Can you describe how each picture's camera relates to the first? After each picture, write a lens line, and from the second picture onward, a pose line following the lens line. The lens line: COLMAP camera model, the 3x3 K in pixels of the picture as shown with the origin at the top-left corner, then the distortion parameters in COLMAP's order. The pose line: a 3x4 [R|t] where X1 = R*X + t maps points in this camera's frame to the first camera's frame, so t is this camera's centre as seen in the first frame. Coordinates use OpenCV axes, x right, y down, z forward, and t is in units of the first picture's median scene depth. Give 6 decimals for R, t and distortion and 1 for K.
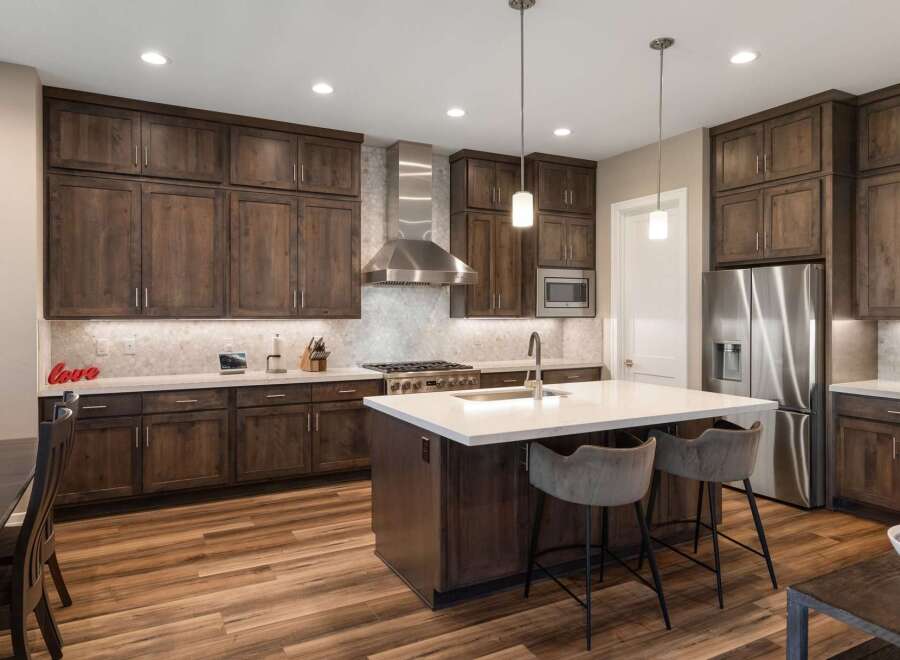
lens RADIAL K [[597.7, 0, 452.9], [0, 597.7, 313.1], [0, 0, 1]] dist [0.002073, 0.000861]
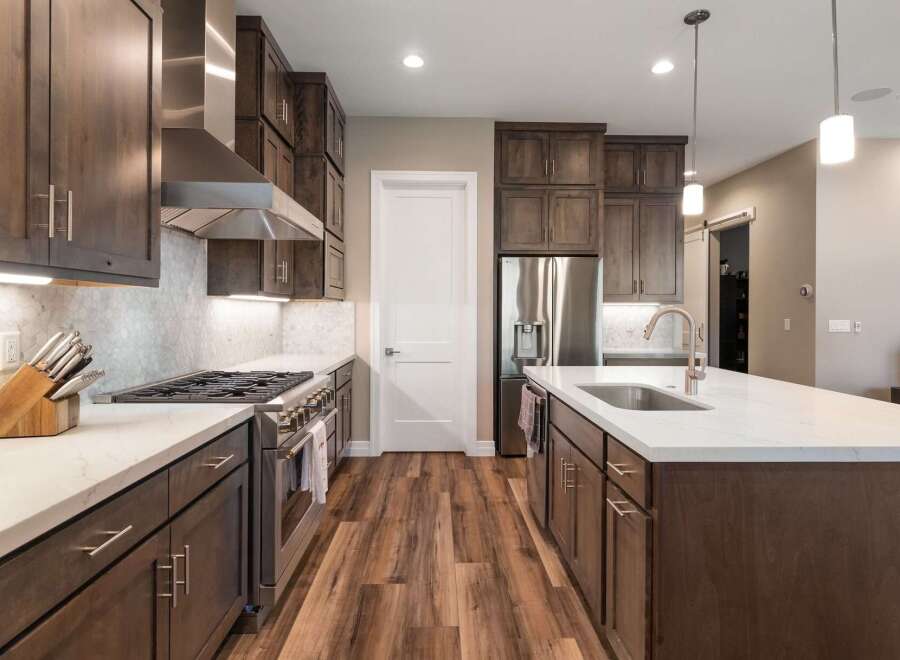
lens RADIAL K [[498.3, 0, 449.1], [0, 498.3, 310.2], [0, 0, 1]] dist [0.003011, 0.000638]
pose [[0.452699, 0.005670, 0.891646, -0.380875], [-0.004601, 0.999981, -0.004023, 0.026851], [-0.891652, -0.002281, 0.452716, 0.658801]]
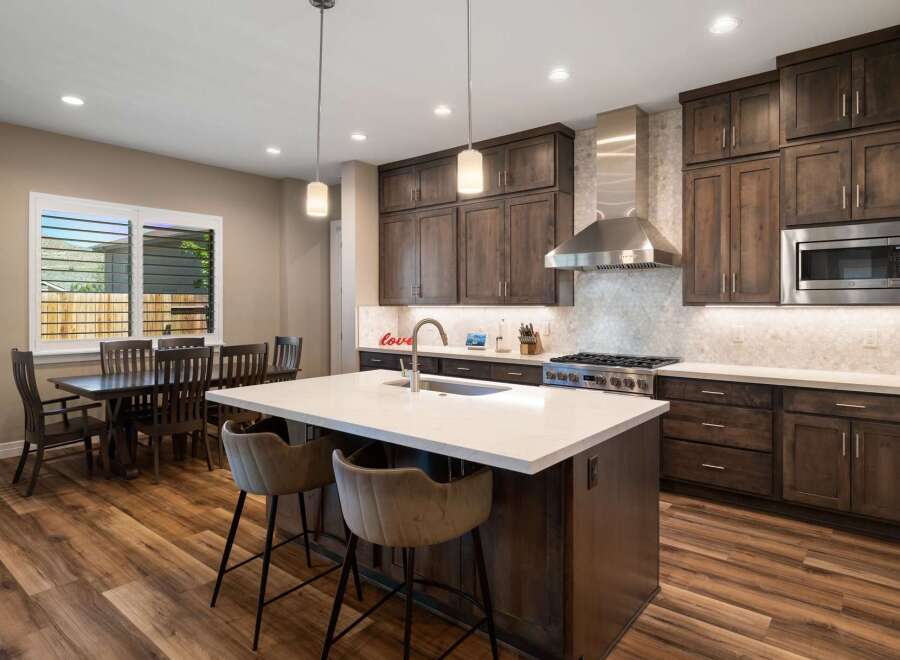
lens RADIAL K [[534.6, 0, 450.0], [0, 534.6, 302.7], [0, 0, 1]] dist [0.000334, 0.000543]
pose [[0.377890, -0.005515, -0.925834, 0.617180], [0.000618, 0.999984, -0.005705, 0.008744], [0.925850, 0.001584, 0.377887, 0.494421]]
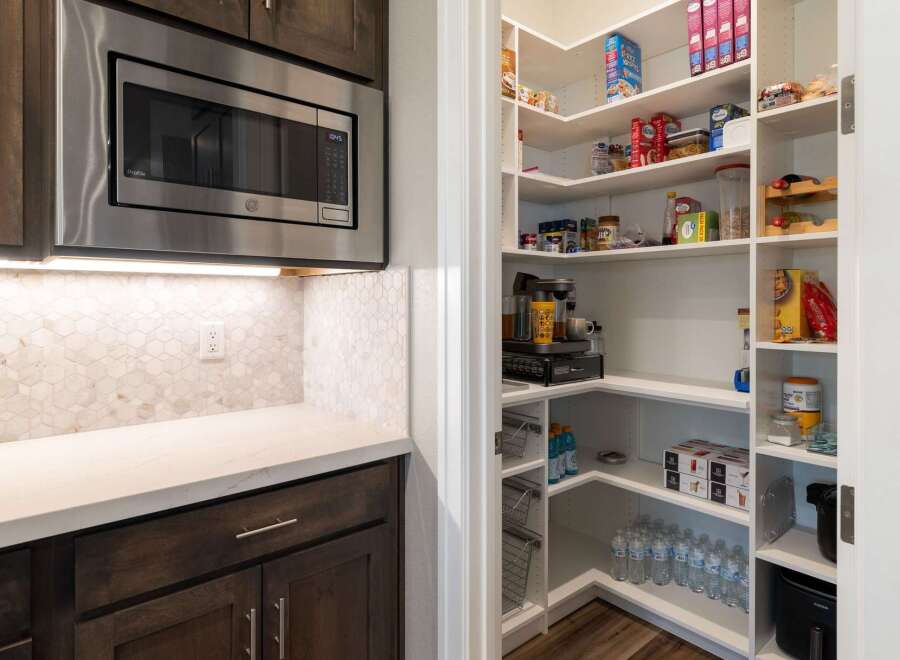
lens RADIAL K [[534.6, 0, 450.0], [0, 534.6, 302.7], [0, 0, 1]] dist [0.000334, 0.000543]
pose [[0.977383, -0.000187, 0.211478, 0.256837], [-0.000123, 0.999999, 0.001454, 0.027307], [-0.211478, -0.001447, 0.977382, 0.906069]]
